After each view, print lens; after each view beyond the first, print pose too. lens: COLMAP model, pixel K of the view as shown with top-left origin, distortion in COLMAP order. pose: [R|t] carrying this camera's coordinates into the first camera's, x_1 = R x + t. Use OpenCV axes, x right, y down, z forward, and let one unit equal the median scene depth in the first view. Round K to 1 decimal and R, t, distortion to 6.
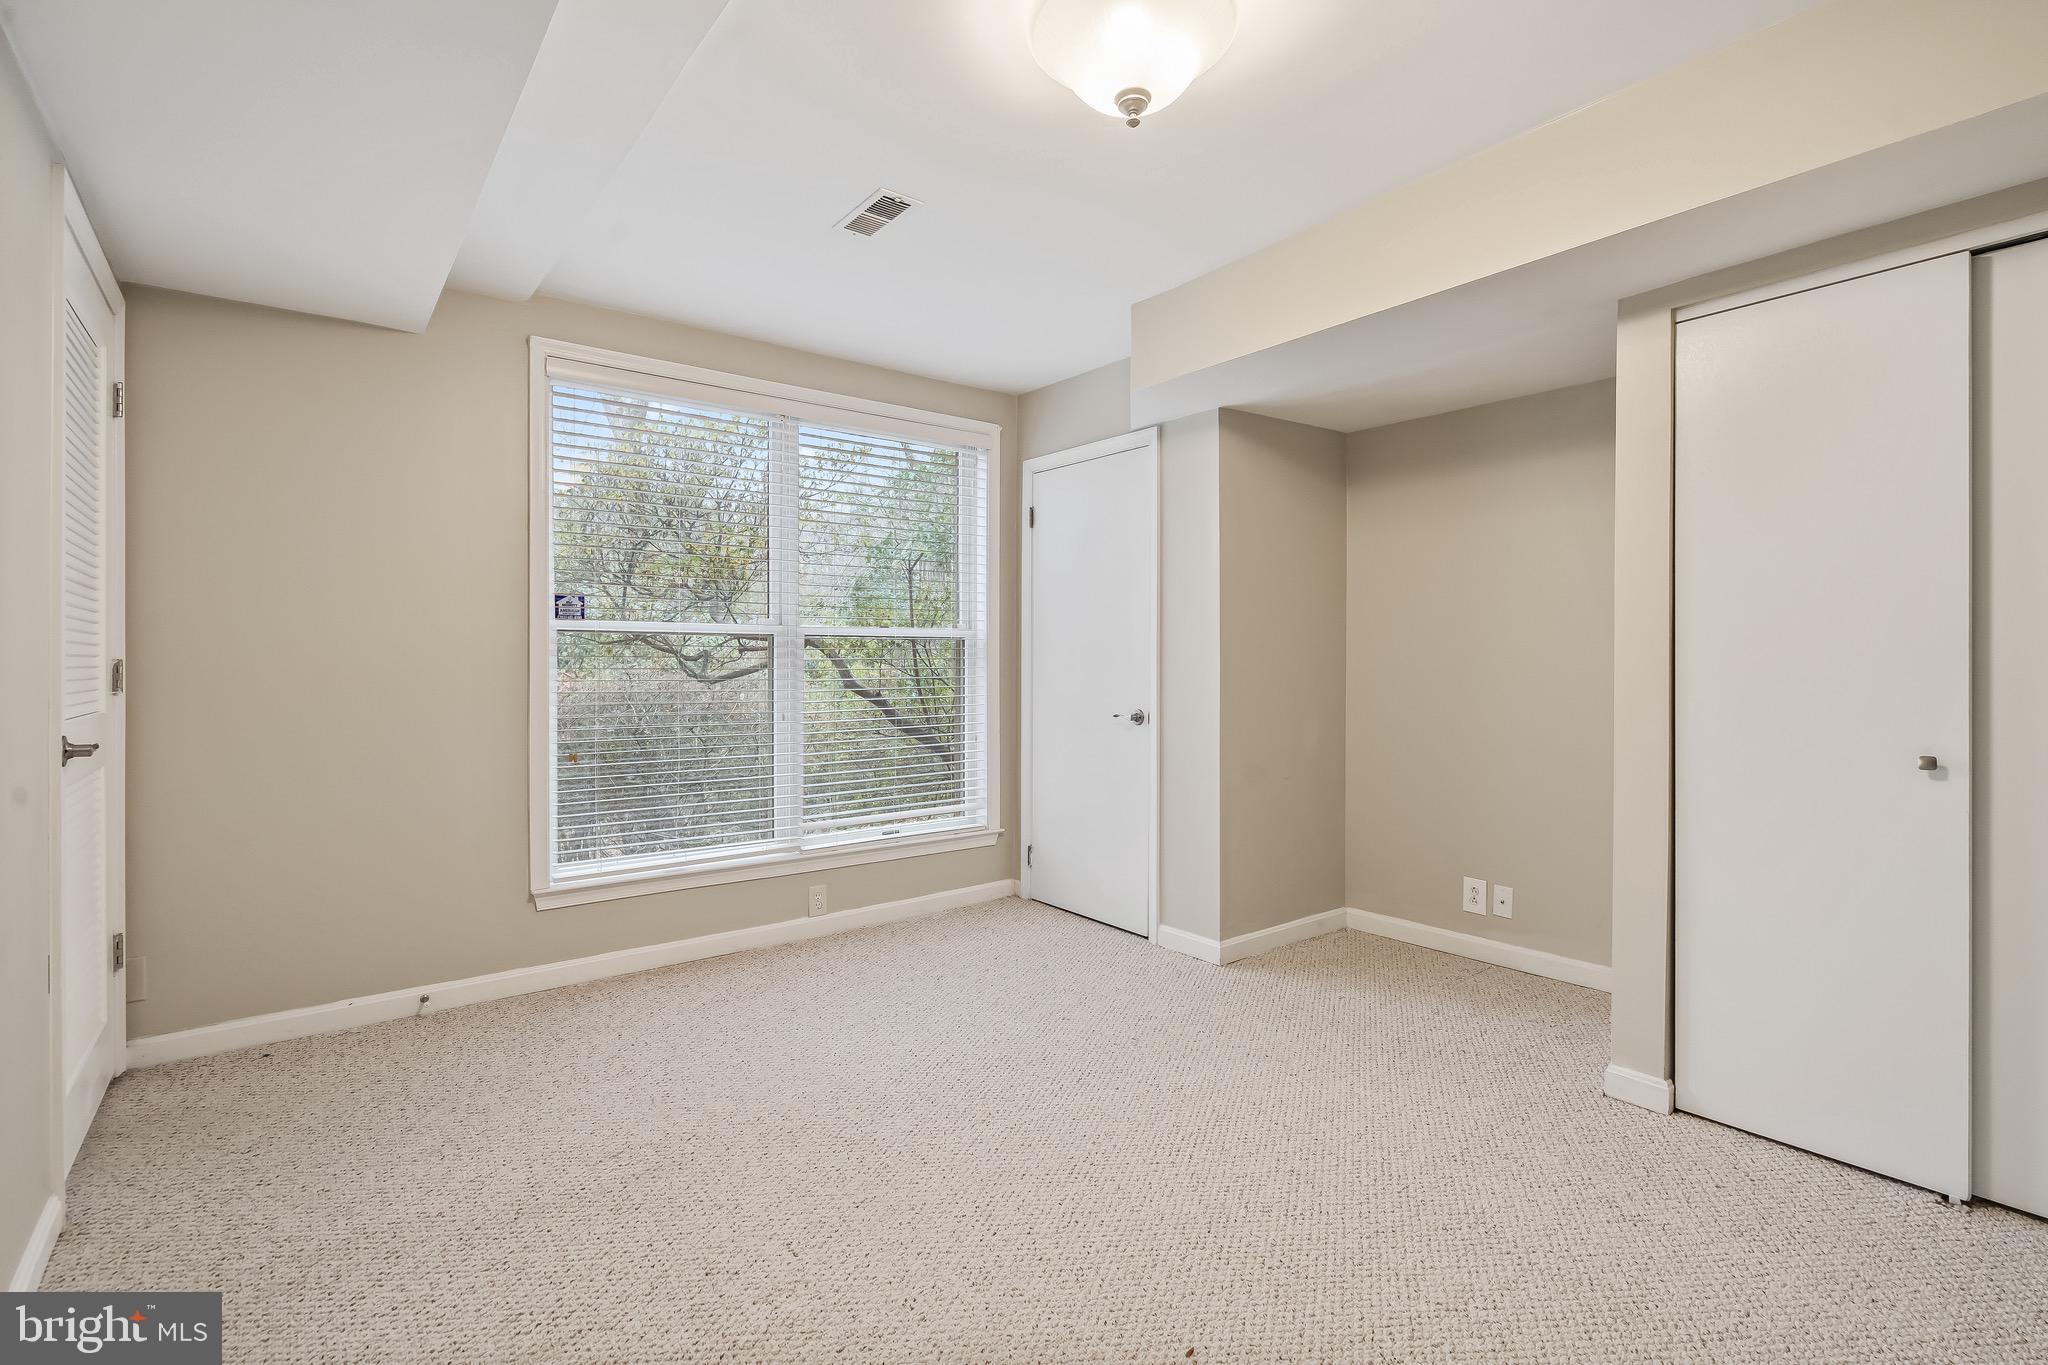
lens RADIAL K [[944.9, 0, 1028.5], [0, 944.9, 673.5], [0, 0, 1]] dist [-0.007350, 0.002611]
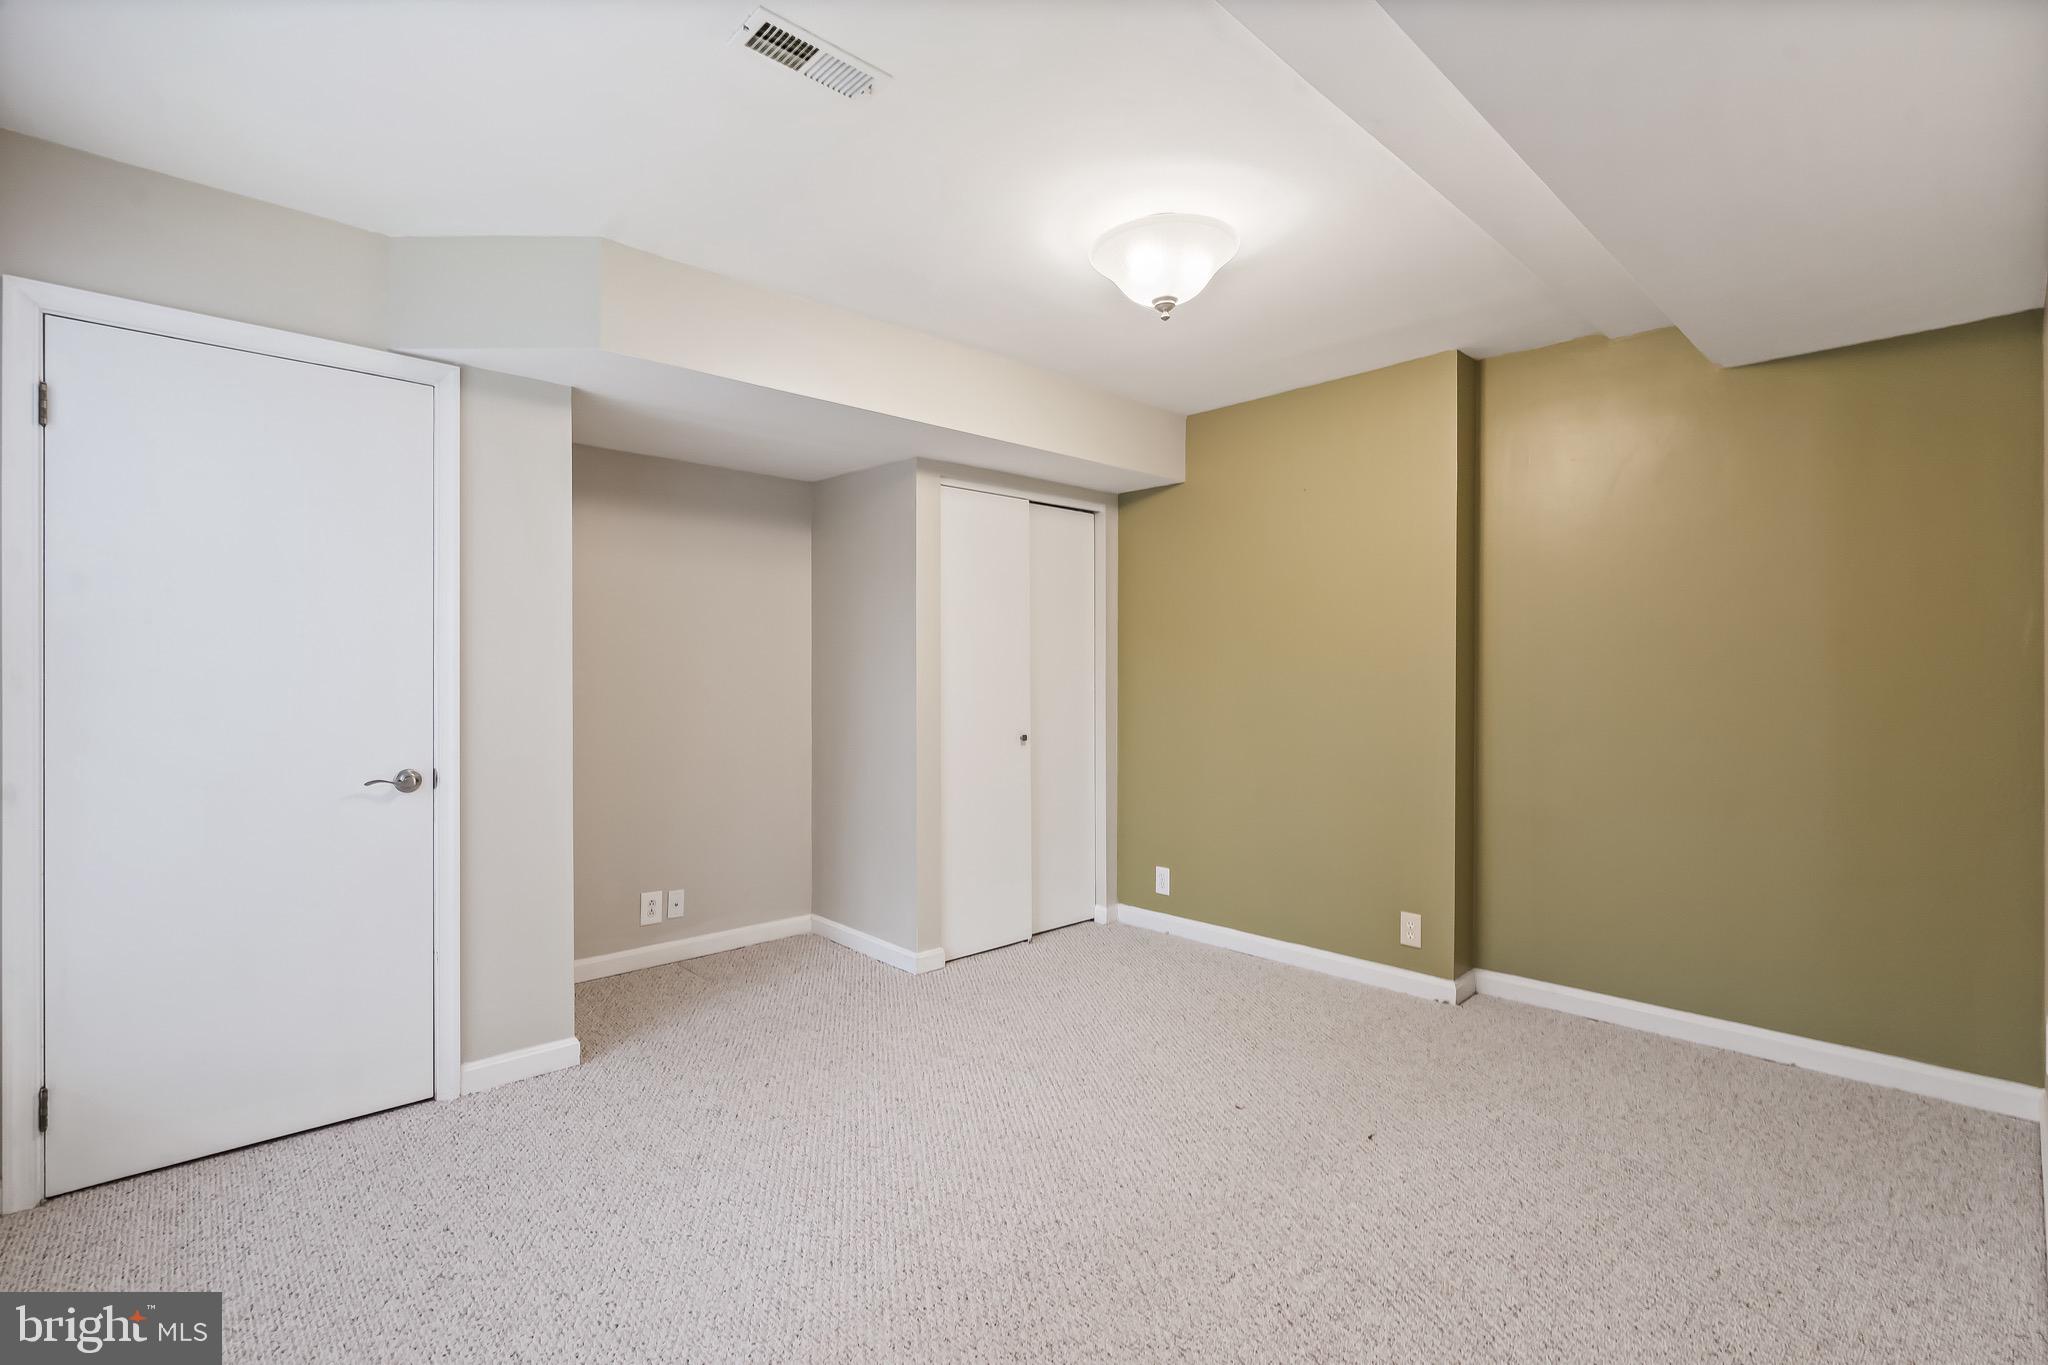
lens RADIAL K [[944.9, 0, 1026.9], [0, 944.9, 677.4], [0, 0, 1]] dist [-0.007350, 0.002611]
pose [[-0.095054, 0.001208, 0.995471, -0.638396], [0.021228, 0.999774, 0.000813, -0.018967], [-0.995246, 0.021209, -0.095058, 0.670921]]
